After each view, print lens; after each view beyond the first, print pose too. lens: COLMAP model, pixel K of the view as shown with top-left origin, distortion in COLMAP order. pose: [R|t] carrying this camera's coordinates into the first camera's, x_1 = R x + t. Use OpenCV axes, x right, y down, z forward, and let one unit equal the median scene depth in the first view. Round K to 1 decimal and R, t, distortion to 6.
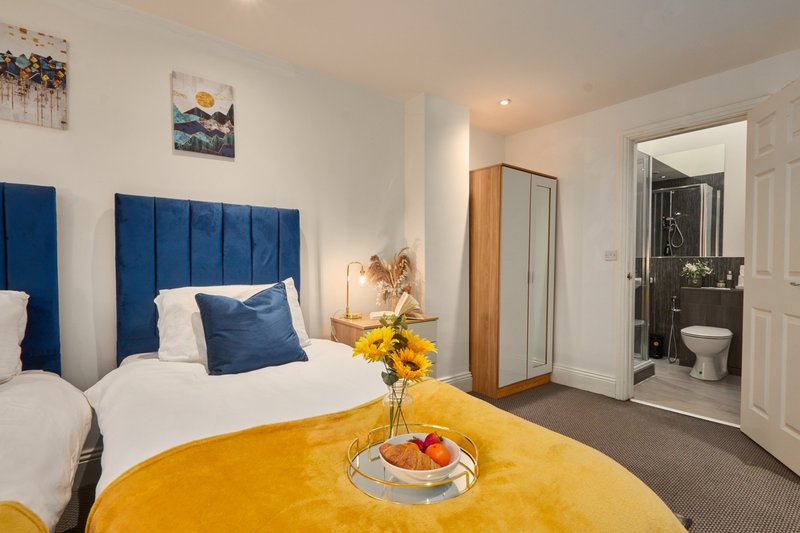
lens RADIAL K [[376.9, 0, 394.5], [0, 376.9, 271.4], [0, 0, 1]] dist [0.000631, -0.001358]
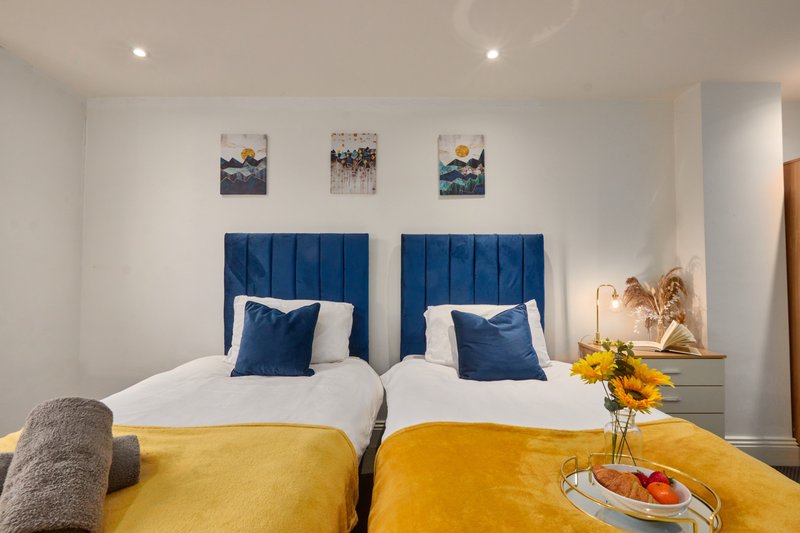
lens RADIAL K [[378.4, 0, 398.8], [0, 378.4, 268.1], [0, 0, 1]] dist [0.000380, -0.001054]
pose [[0.790768, -0.021849, -0.611726, 0.089497], [-0.017548, 0.998143, -0.058336, -0.003168], [0.611864, 0.056865, 0.788916, -0.082230]]
